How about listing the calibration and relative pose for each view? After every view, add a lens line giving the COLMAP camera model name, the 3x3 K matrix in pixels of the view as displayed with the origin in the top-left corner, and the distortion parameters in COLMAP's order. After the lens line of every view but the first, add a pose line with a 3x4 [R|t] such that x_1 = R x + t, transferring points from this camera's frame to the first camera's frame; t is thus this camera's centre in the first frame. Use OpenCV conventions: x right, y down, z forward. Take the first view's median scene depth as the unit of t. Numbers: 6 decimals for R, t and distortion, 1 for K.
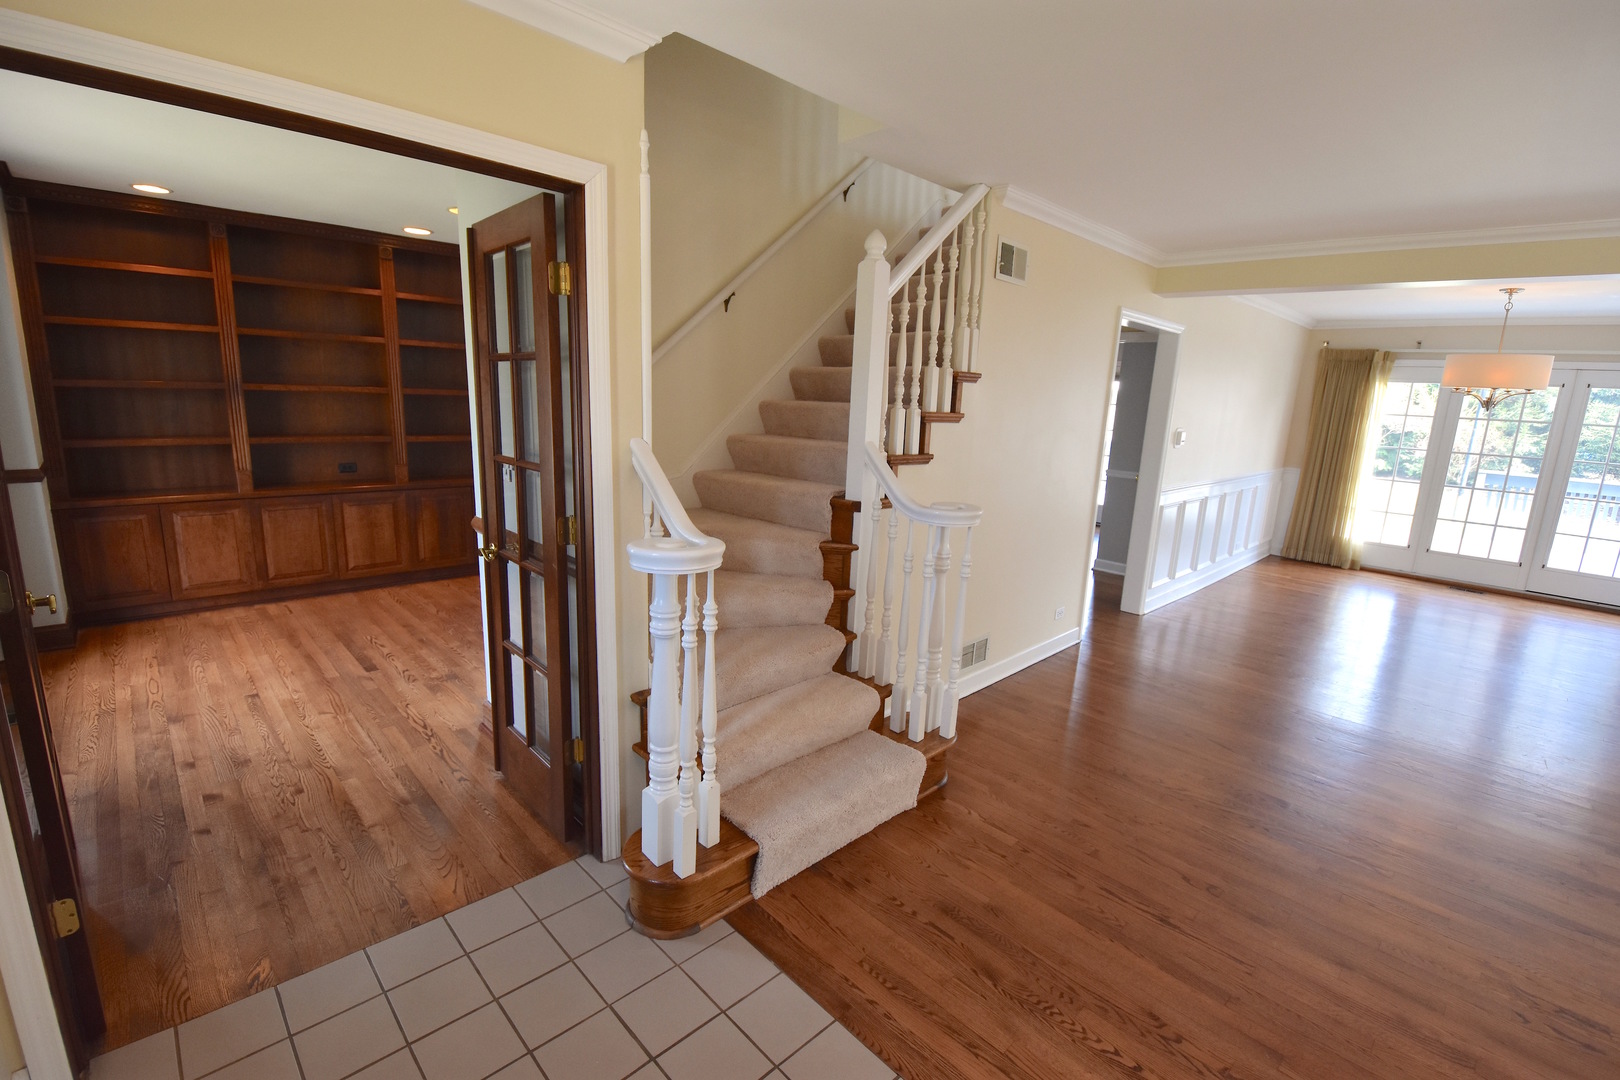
lens RADIAL K [[709.3, 0, 810.0], [0, 709.3, 540.0], [0, 0, 1]] dist [0.020117, -0.024760]
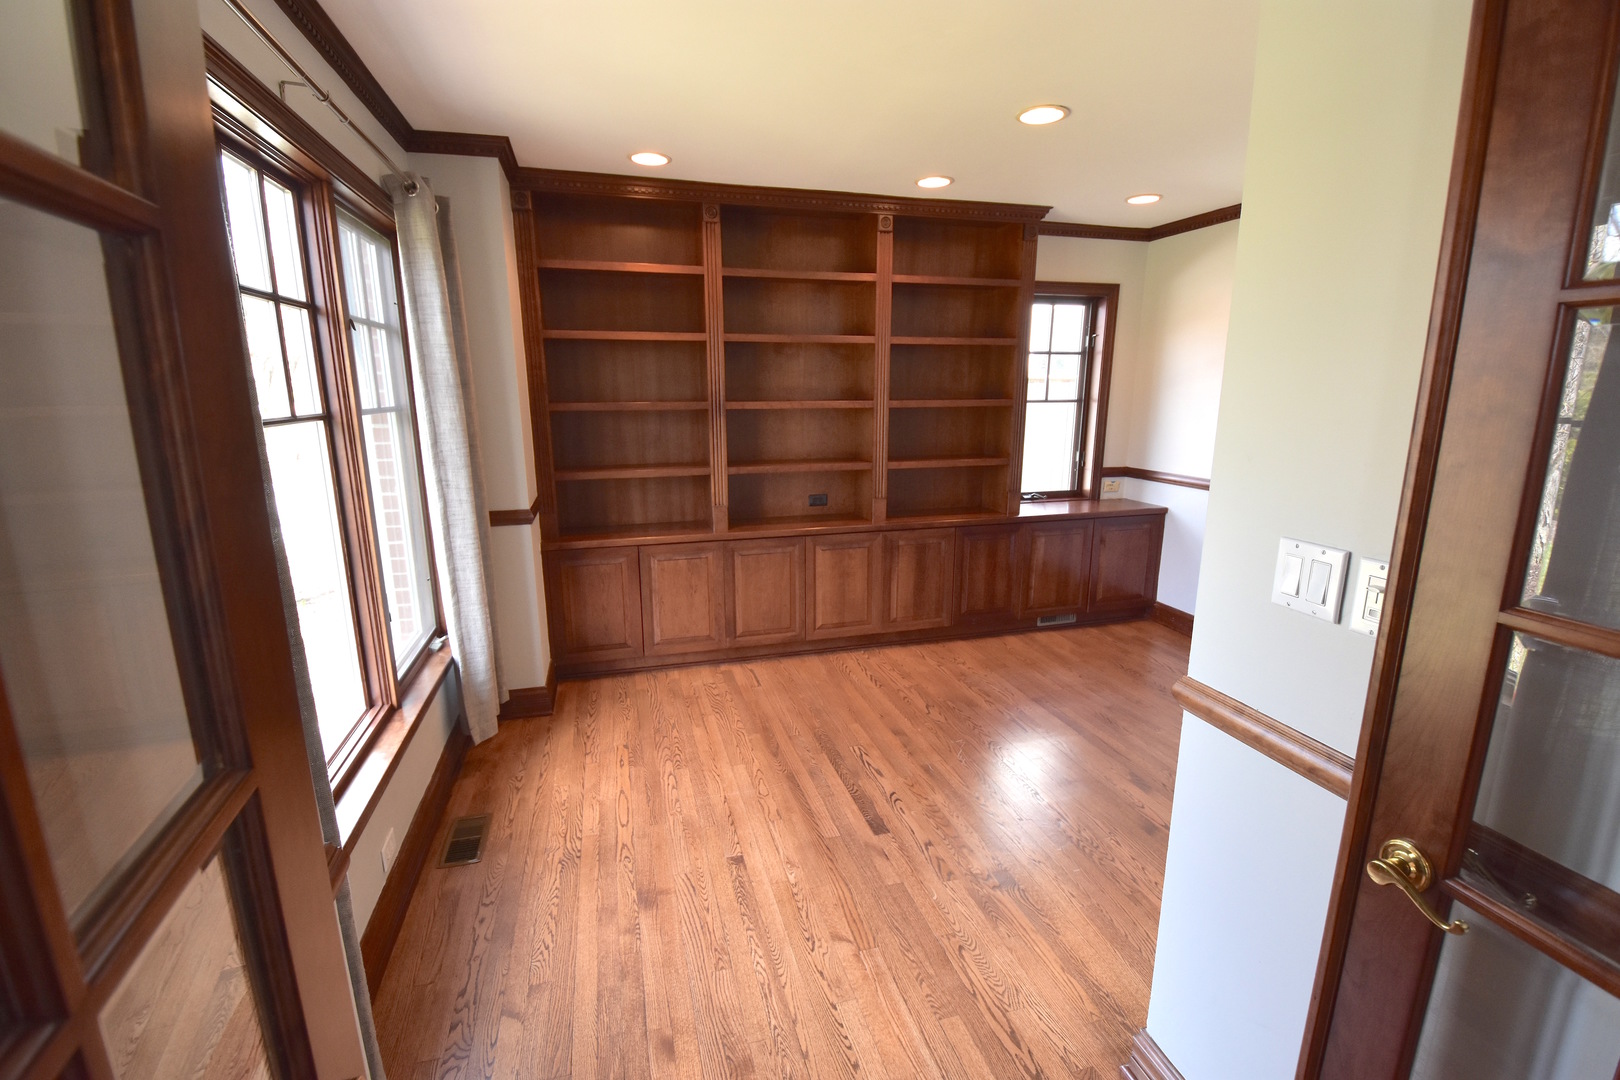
lens RADIAL K [[709.3, 0, 810.0], [0, 709.3, 540.0], [0, 0, 1]] dist [0.020117, -0.024760]
pose [[0.881074, 0.053664, -0.469924, -0.326241], [-0.055489, 0.998409, 0.009978, -0.076158], [0.469712, 0.017285, 0.882651, 0.332614]]
